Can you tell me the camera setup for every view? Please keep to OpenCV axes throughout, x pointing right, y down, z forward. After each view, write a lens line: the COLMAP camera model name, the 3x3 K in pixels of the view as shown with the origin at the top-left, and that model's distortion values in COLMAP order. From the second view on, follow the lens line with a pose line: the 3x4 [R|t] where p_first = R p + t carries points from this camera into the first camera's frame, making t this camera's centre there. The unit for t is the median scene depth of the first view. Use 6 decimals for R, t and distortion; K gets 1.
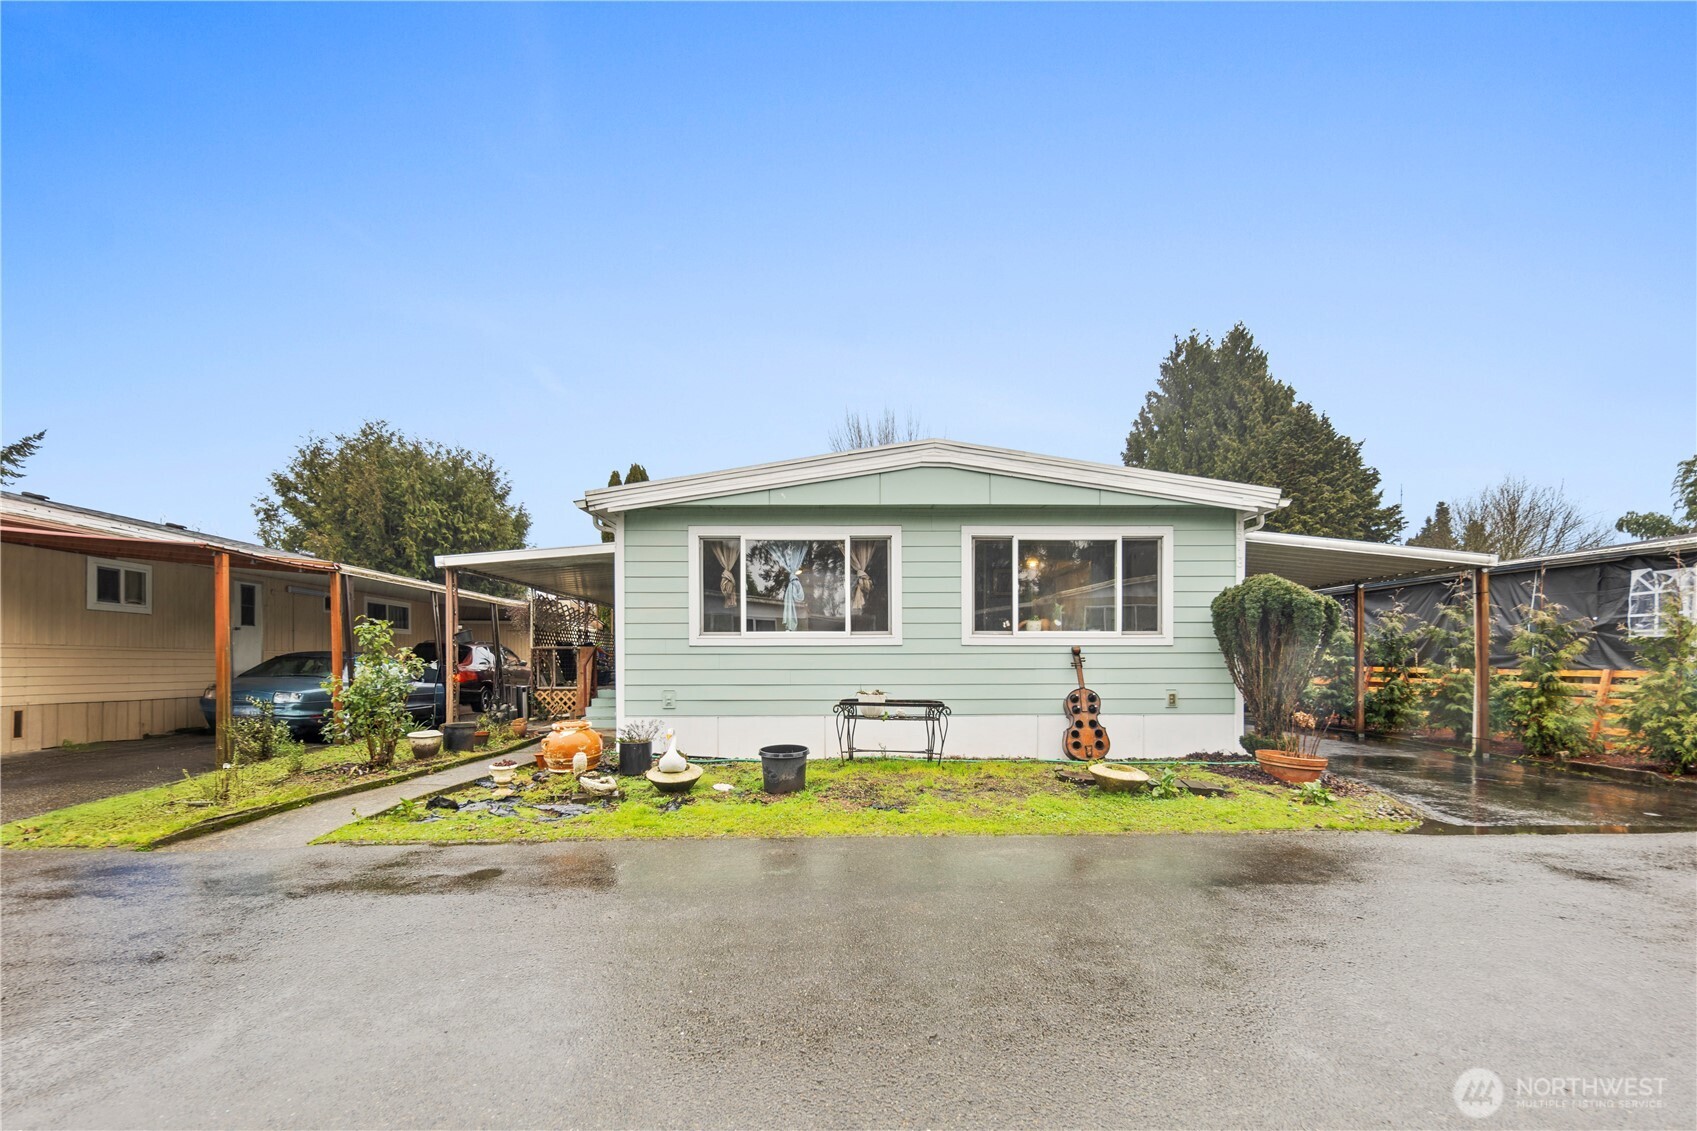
lens RADIAL K [[739.4, 0, 844.0], [0, 739.4, 665.1], [0, 0, 1]] dist [0.000201, -0.000443]
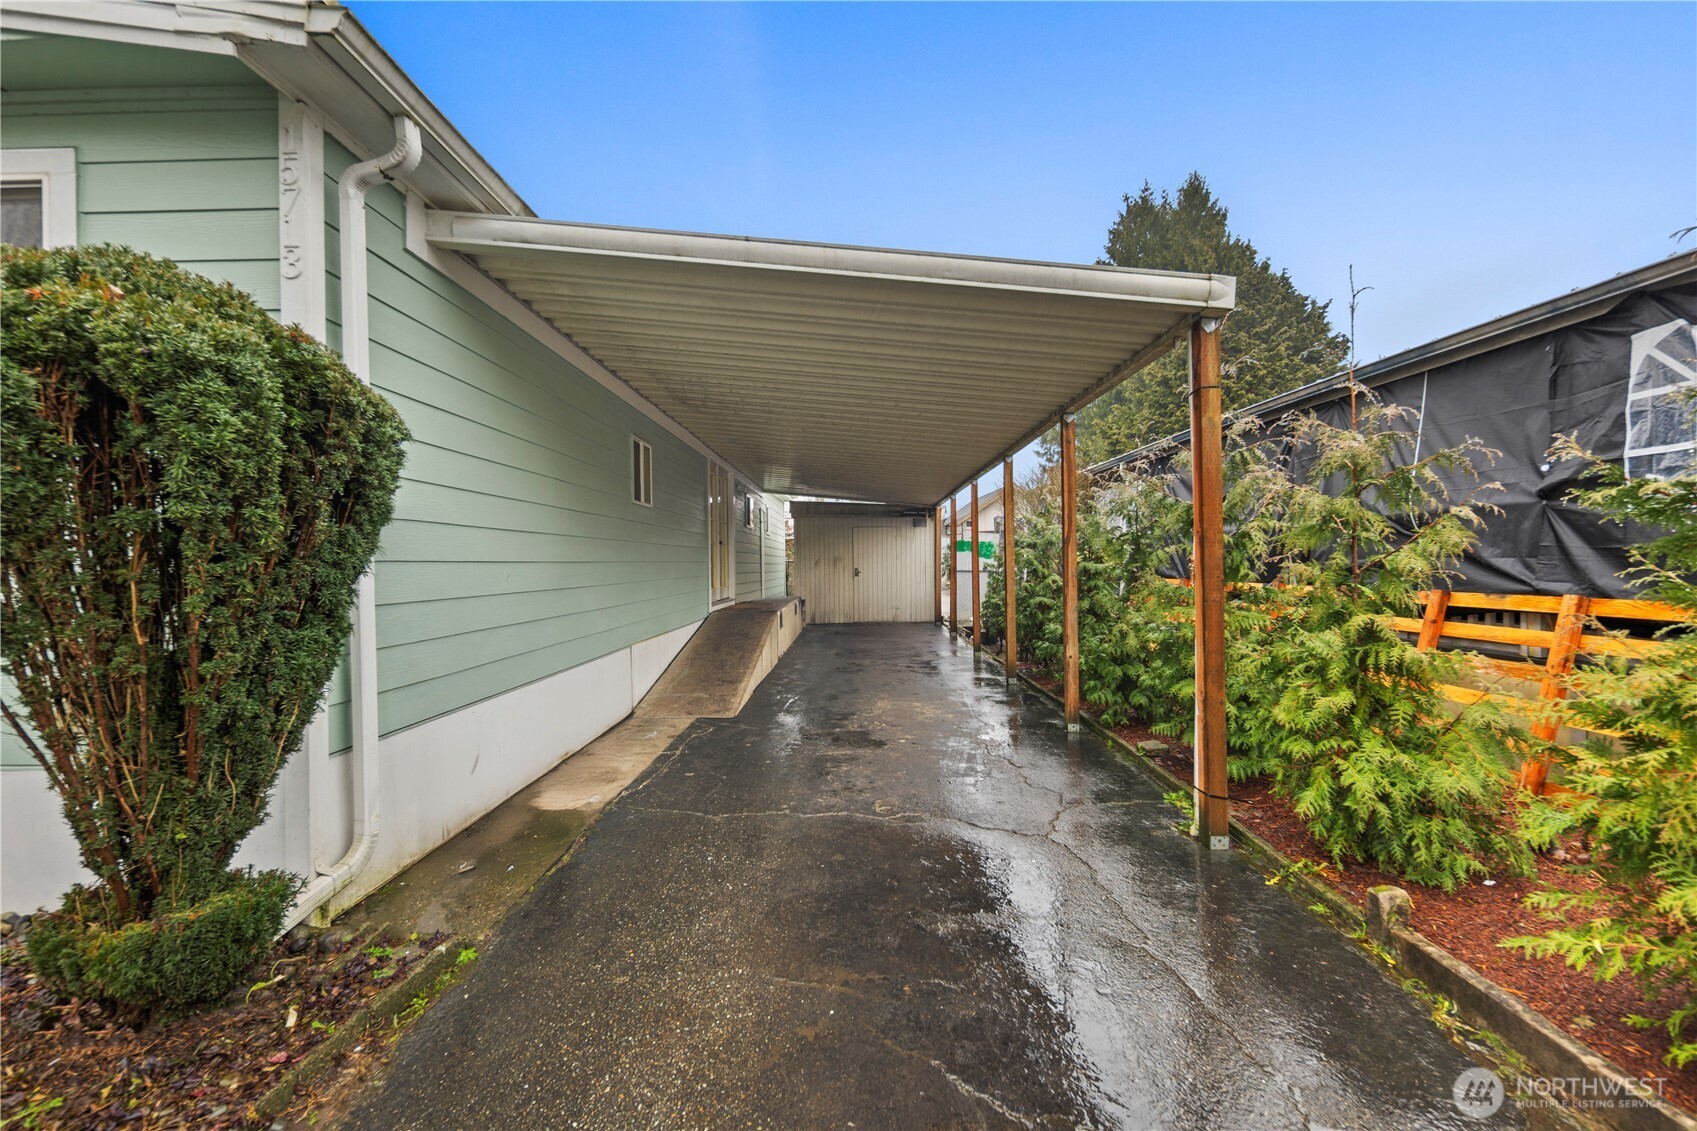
lens RADIAL K [[734.5, 0, 848.5], [0, 734.5, 565.5], [0, 0, 1]] dist [-0.000283, -0.000480]
pose [[0.999748, -0.007436, -0.021178, 0.767762], [0.007280, 0.999946, -0.007451, -0.011429], [0.021232, 0.007295, 0.999748, 0.705339]]
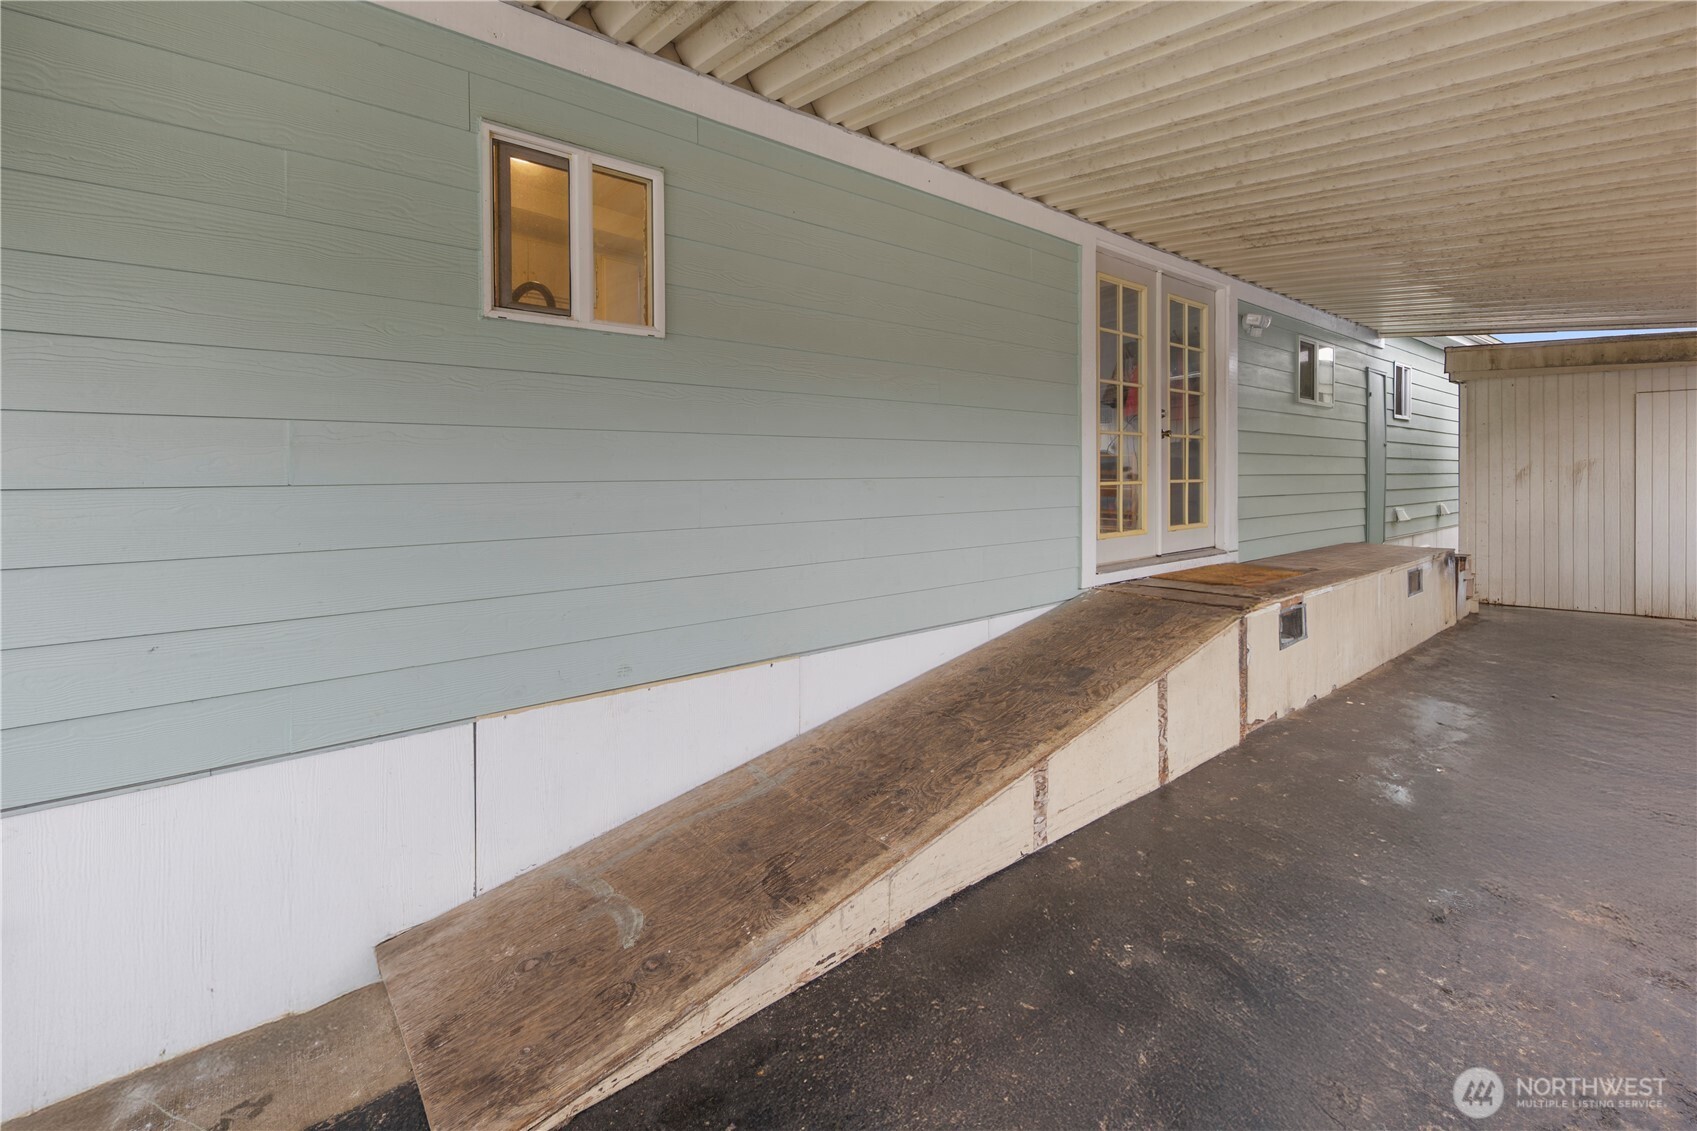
lens RADIAL K [[735.5, 0, 850.2], [0, 735.5, 474.1], [0, 0, 1]] dist [0.006257, -0.003633]
pose [[0.631875, 0.006942, -0.775039, 0.821060], [-0.009339, 0.999955, 0.001343, -0.027083], [0.775014, 0.006390, 0.631912, 1.378721]]
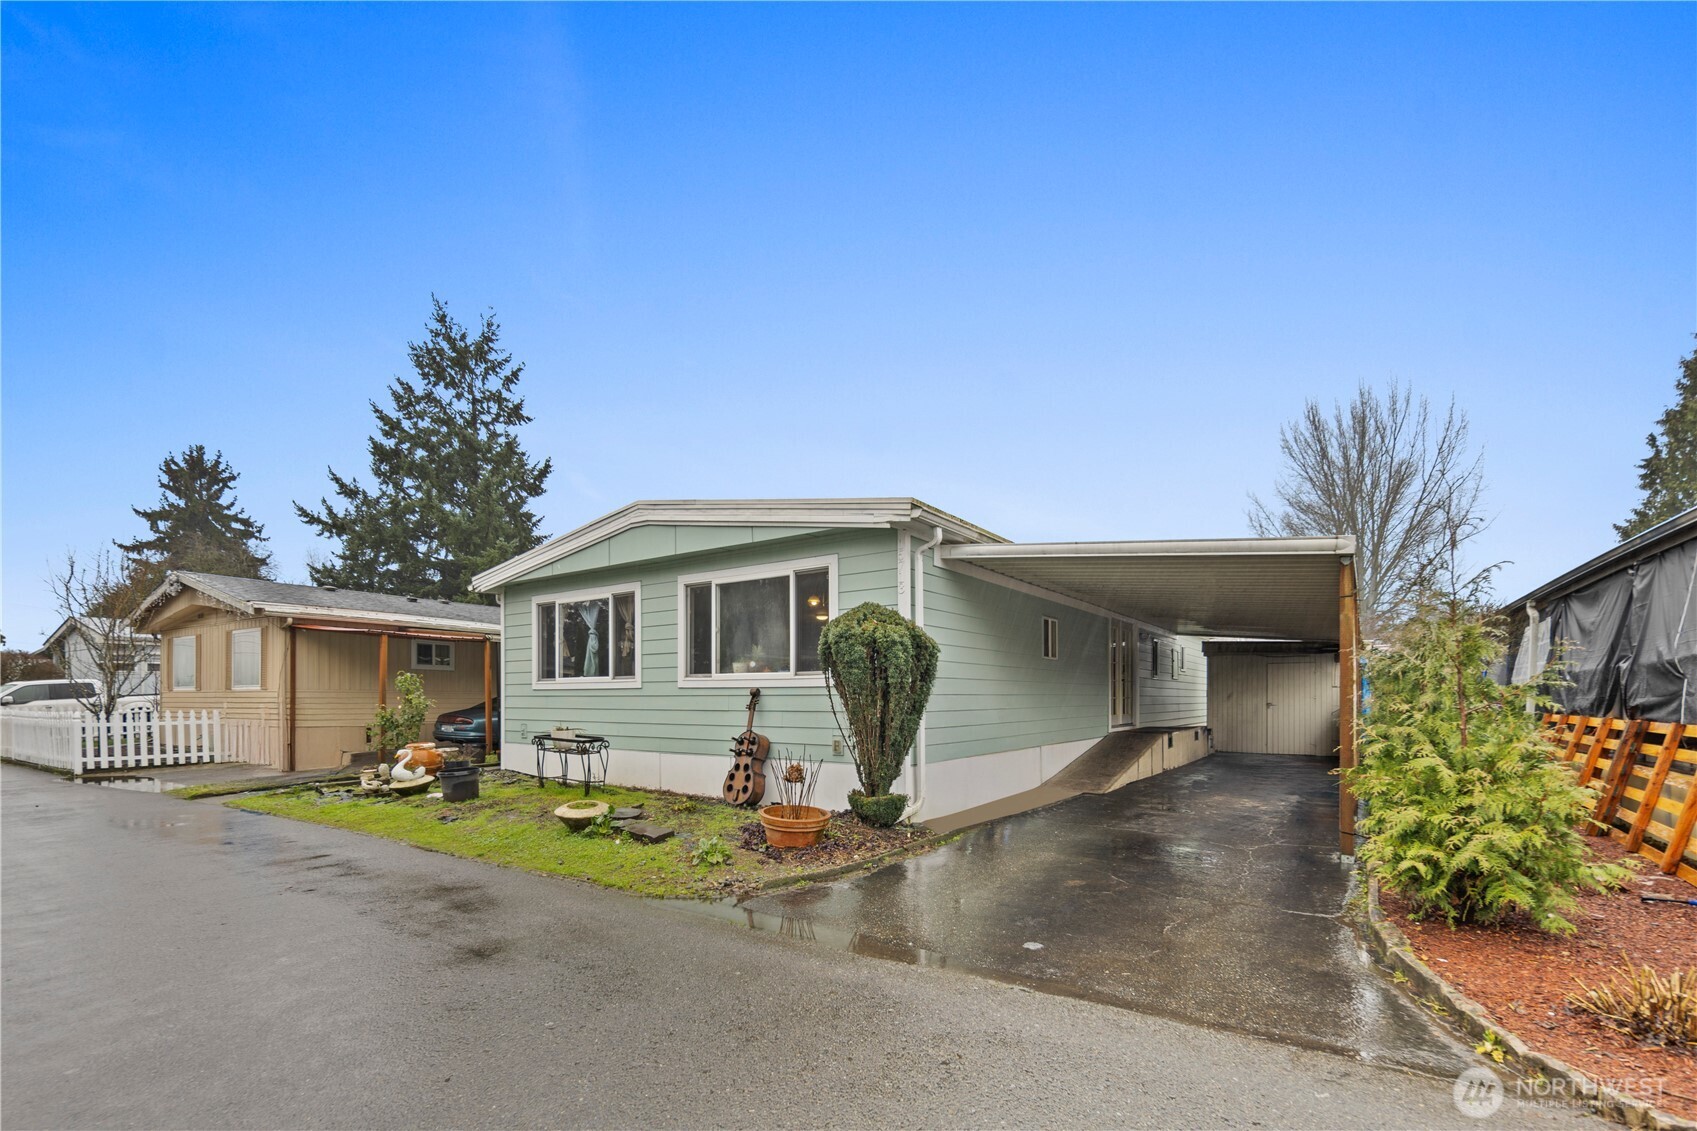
lens RADIAL K [[739.2, 0, 846.8], [0, 739.2, 705.6], [0, 0, 1]] dist [0.001775, 0.000703]
pose [[0.812163, 0.006711, -0.583392, 0.979788], [-0.006525, 0.999976, 0.002419, -0.005365], [0.583394, 0.001842, 0.812187, 0.274120]]
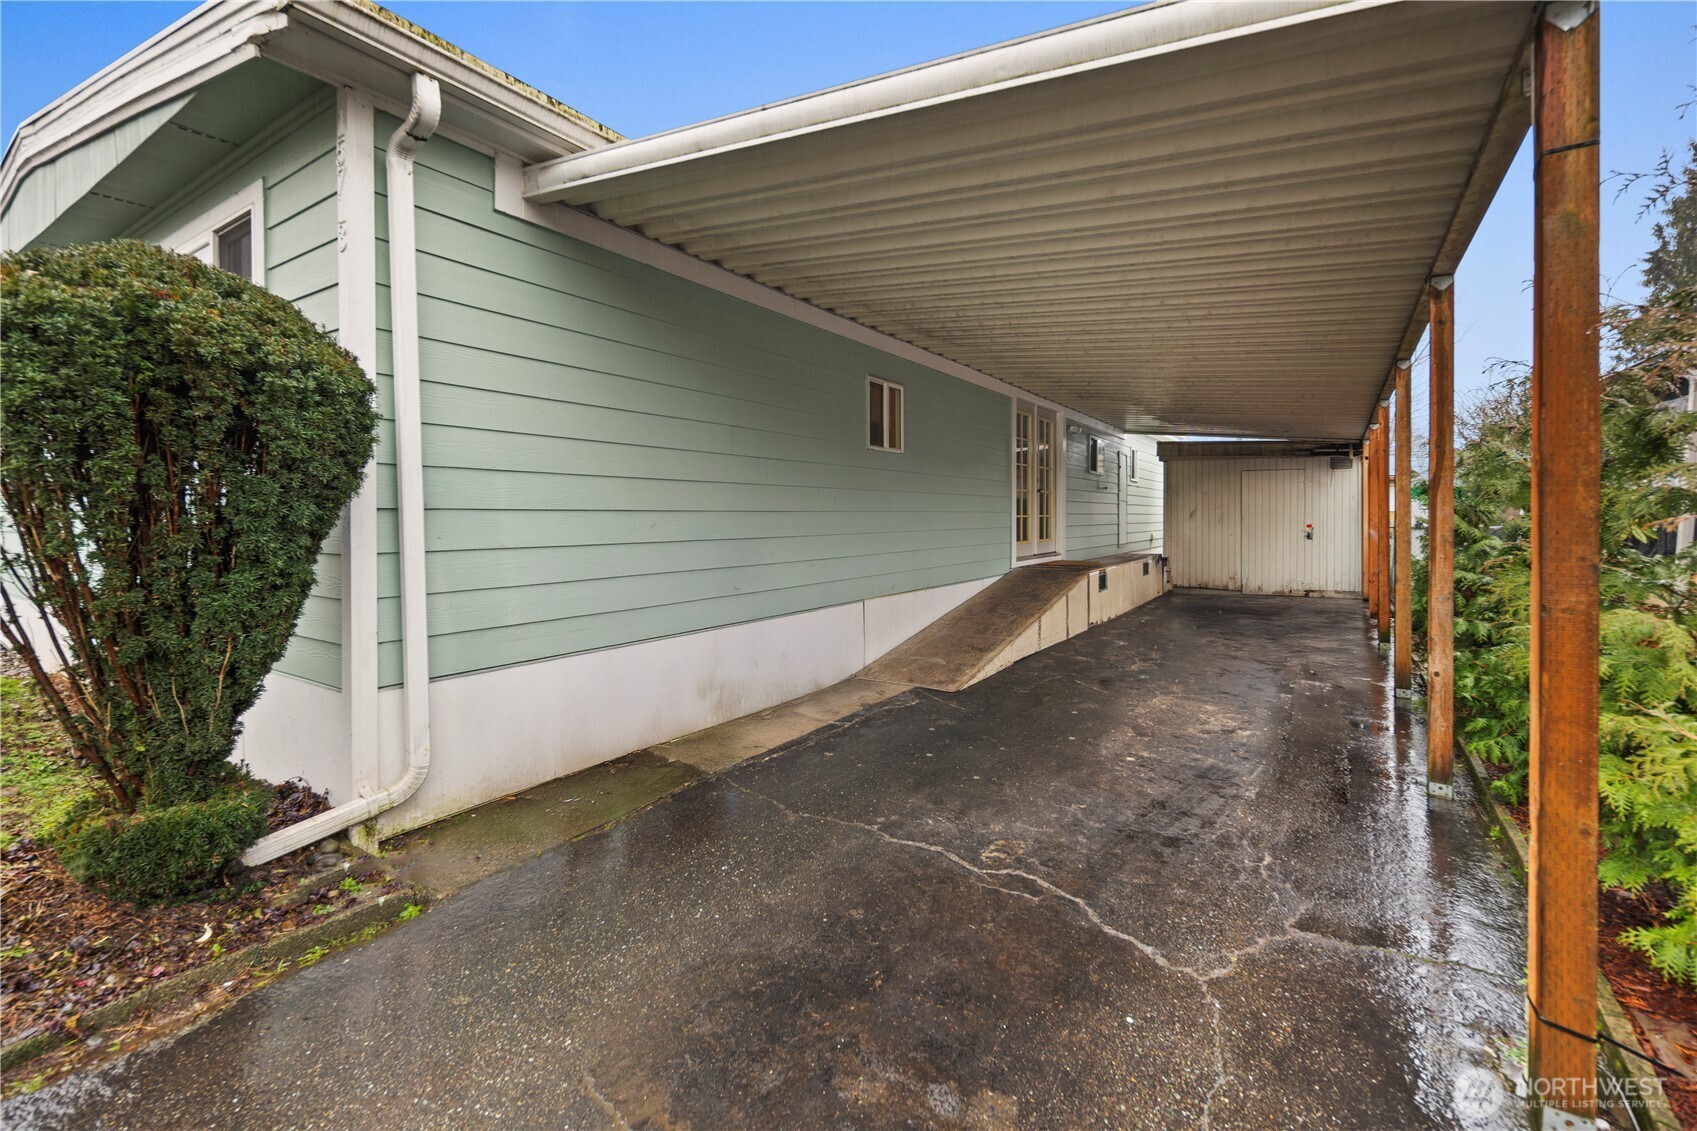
lens RADIAL K [[735.9, 0, 848.2], [0, 735.9, 523.9], [0, 0, 1]] dist [-0.000146, -0.000150]
pose [[0.830241, 0.012070, -0.557273, 0.908939], [-0.010161, 0.999927, 0.006520, -0.014856], [0.557311, 0.000249, 0.830304, 0.852201]]
